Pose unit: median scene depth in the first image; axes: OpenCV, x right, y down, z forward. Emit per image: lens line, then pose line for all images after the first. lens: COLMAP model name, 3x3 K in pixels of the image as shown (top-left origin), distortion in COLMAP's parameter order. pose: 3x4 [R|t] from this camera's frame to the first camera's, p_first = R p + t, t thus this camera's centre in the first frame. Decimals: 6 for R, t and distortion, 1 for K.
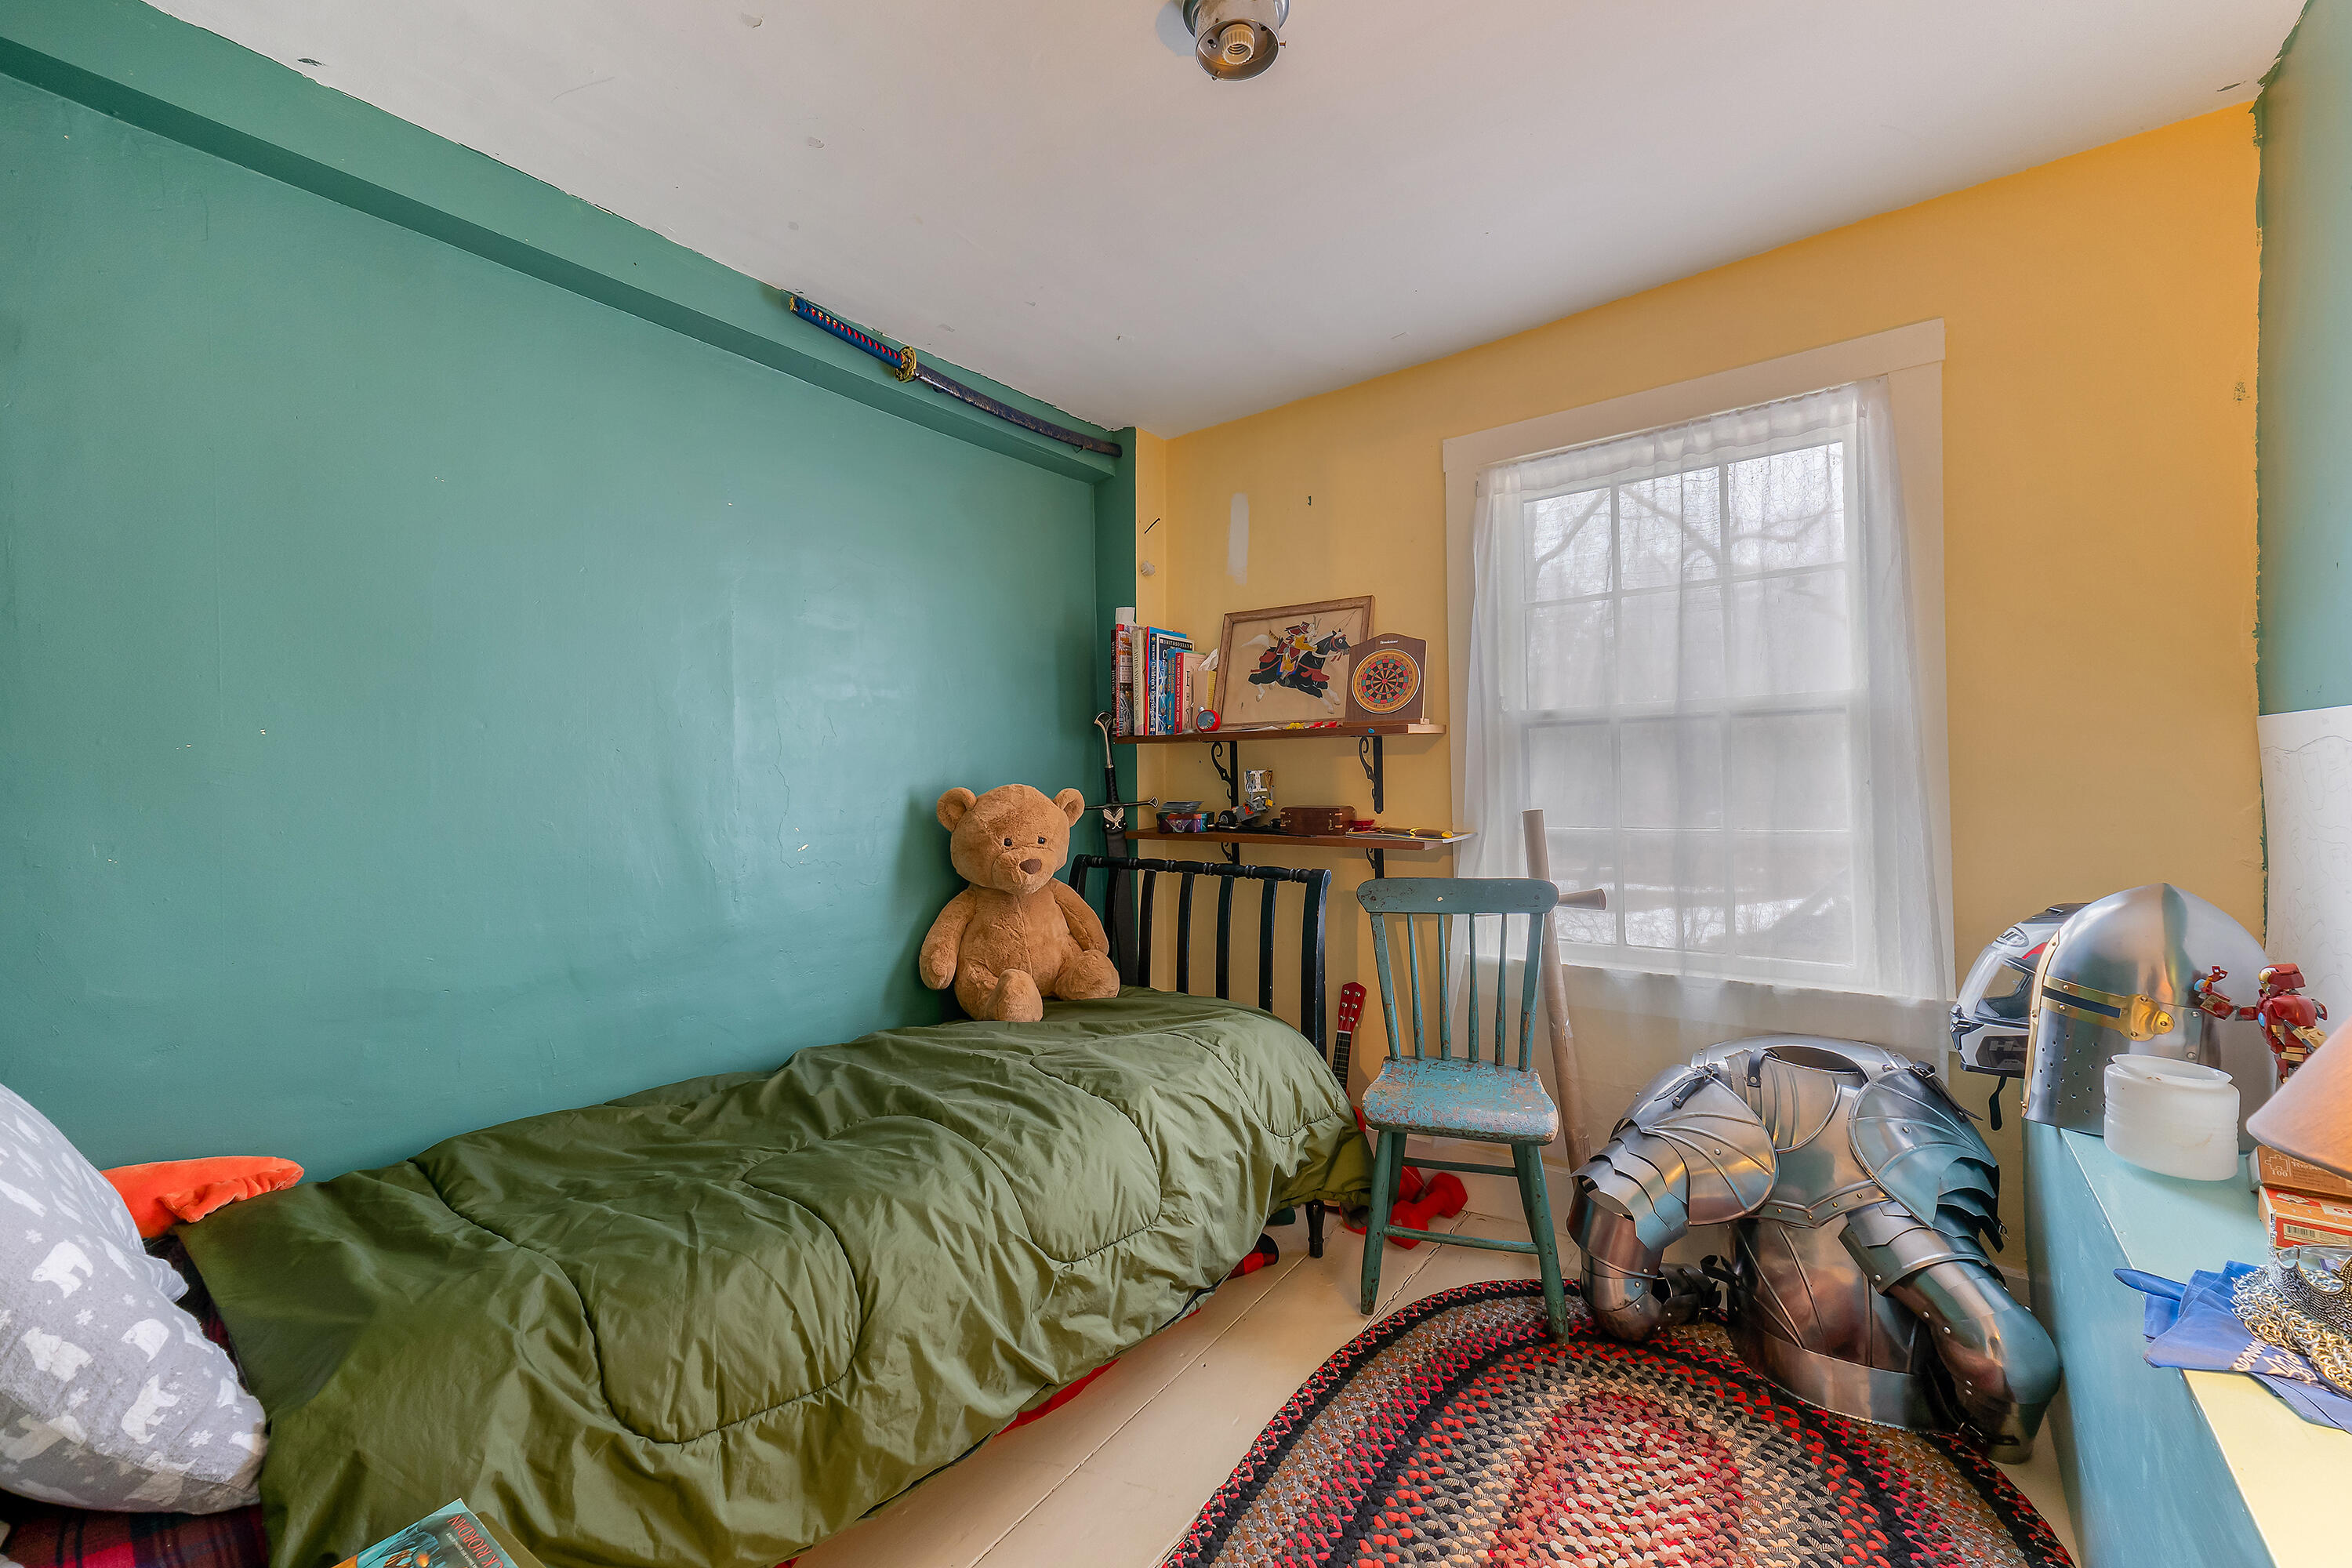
lens RADIAL K [[970.3, 0, 1156.9], [0, 970.3, 762.8], [0, 0, 1]] dist [0.034913, 0.000006]
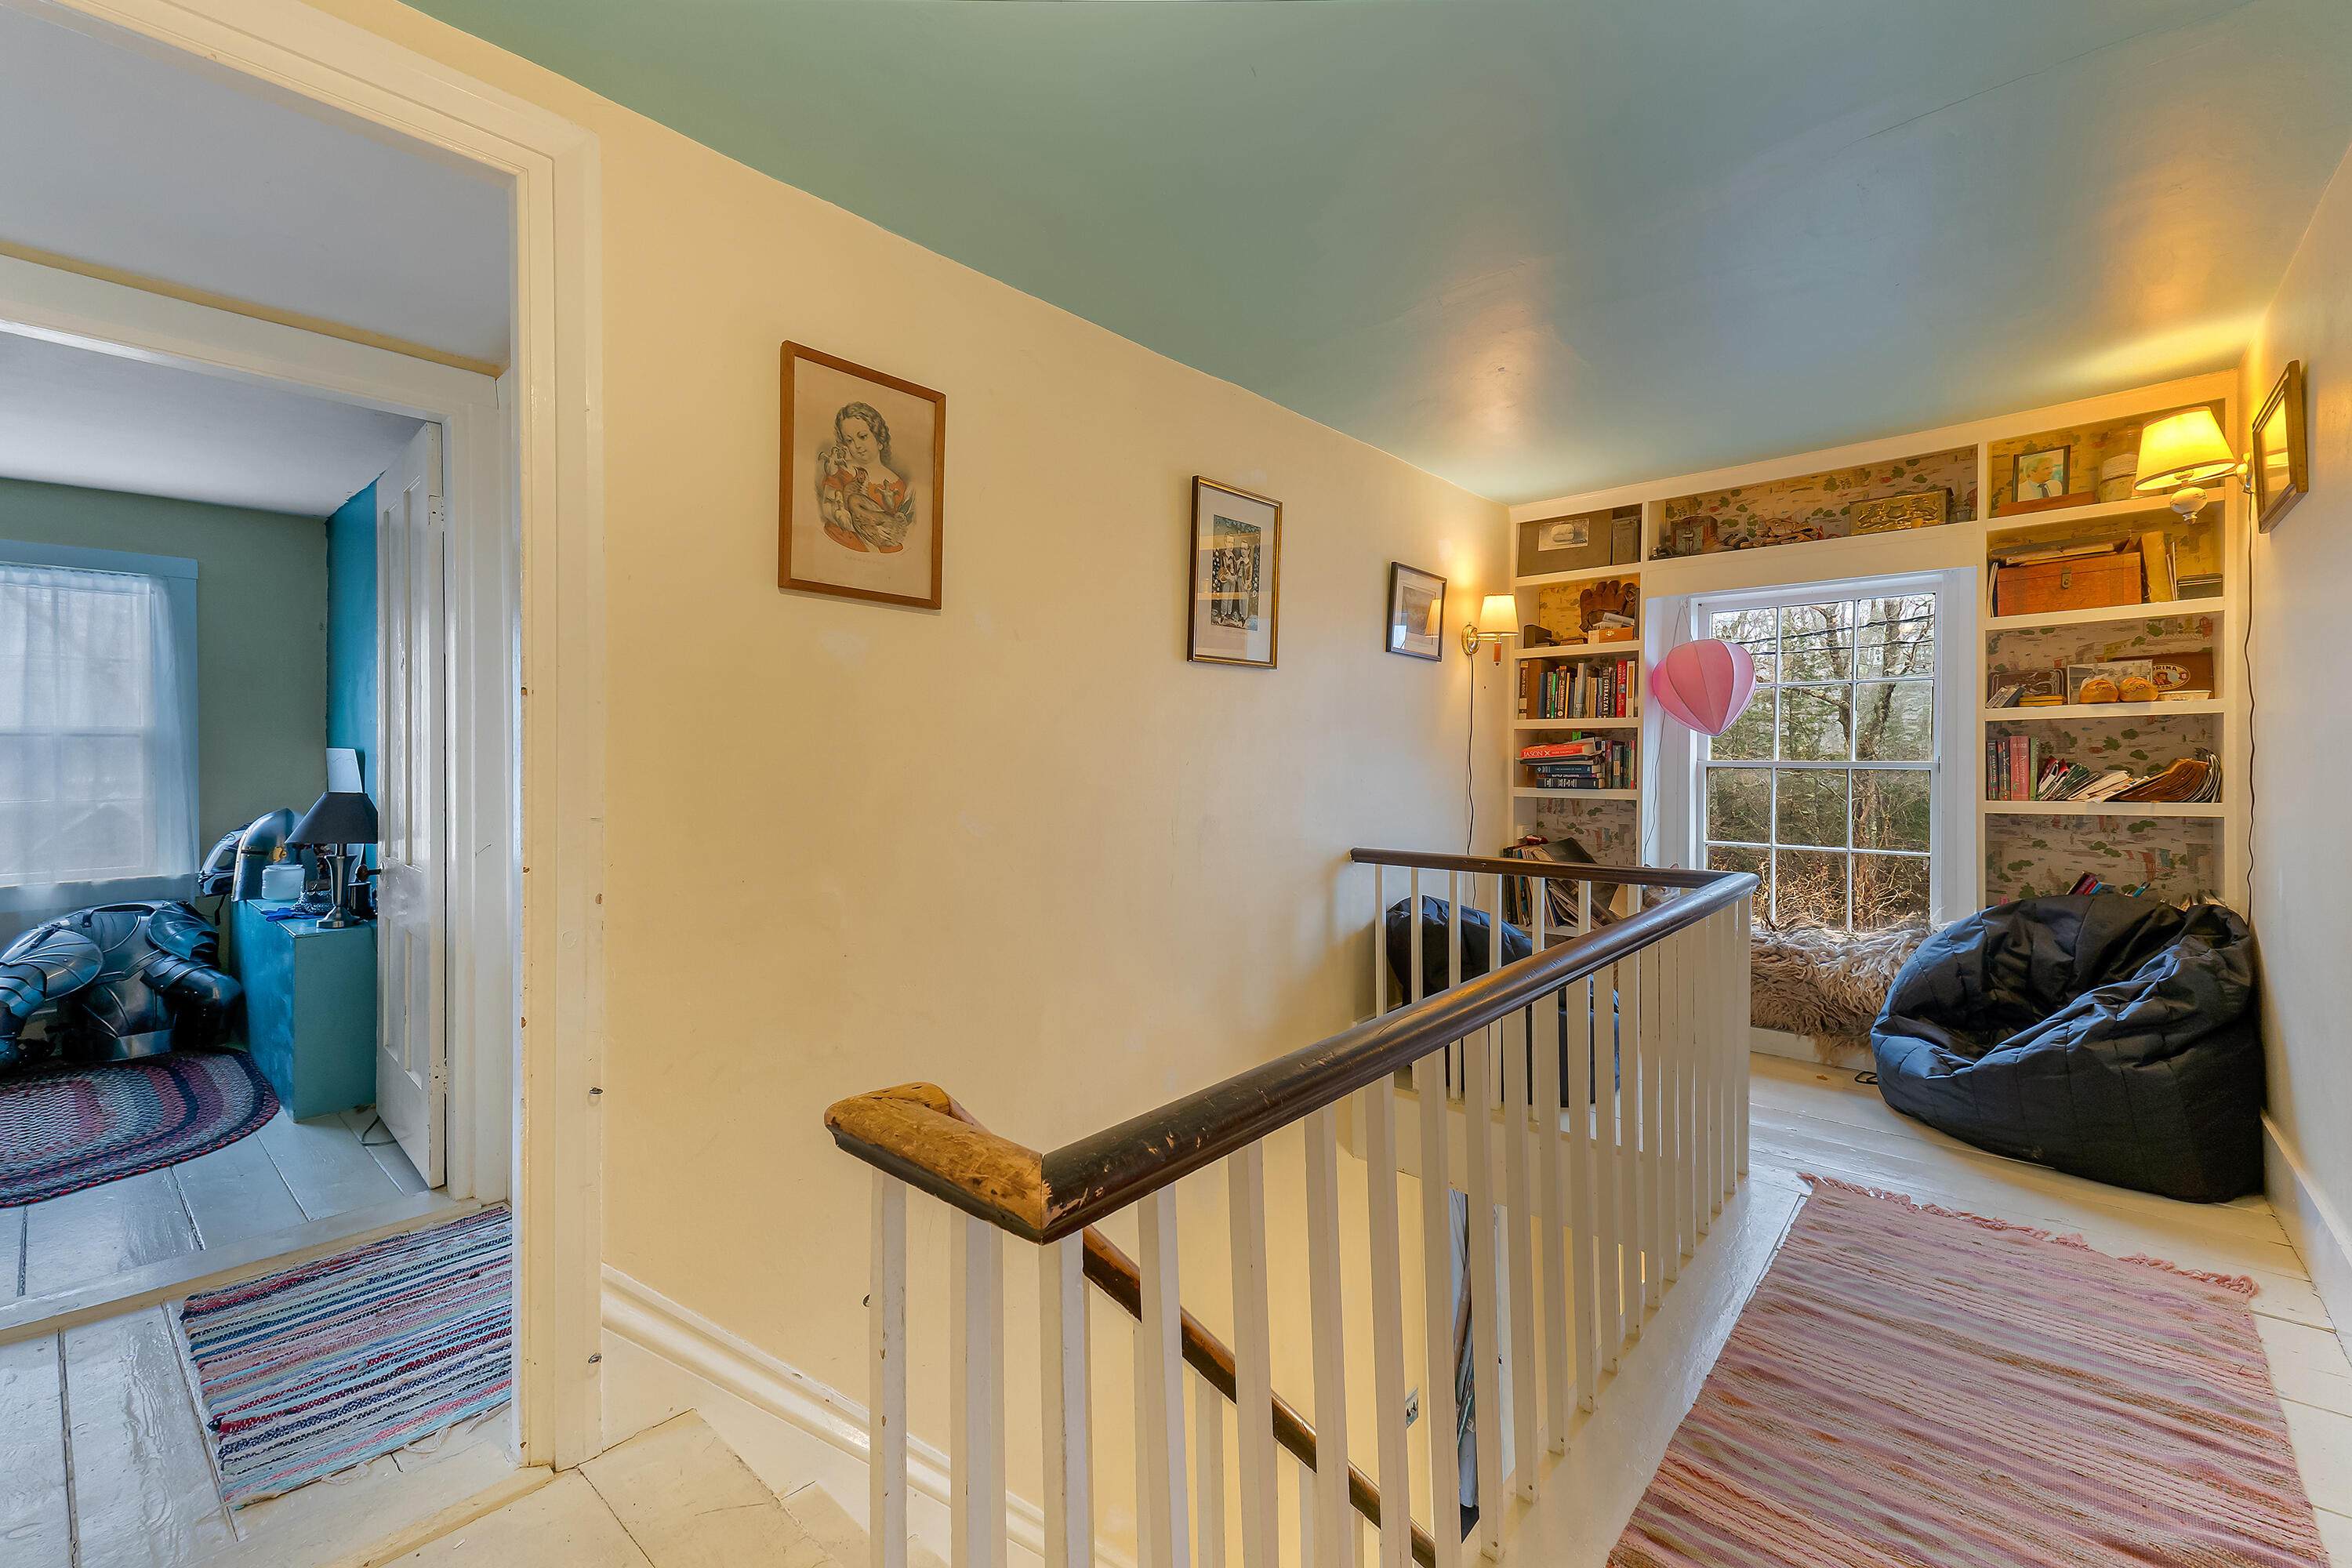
lens RADIAL K [[970.3, 0, 1156.9], [0, 970.3, 762.8], [0, 0, 1]] dist [0.034913, 0.000006]
pose [[0.101212, 0.009494, 0.994820, -1.237699], [-0.007137, 0.999936, -0.008816, 0.003105], [-0.994839, -0.006207, 0.101273, -1.383532]]
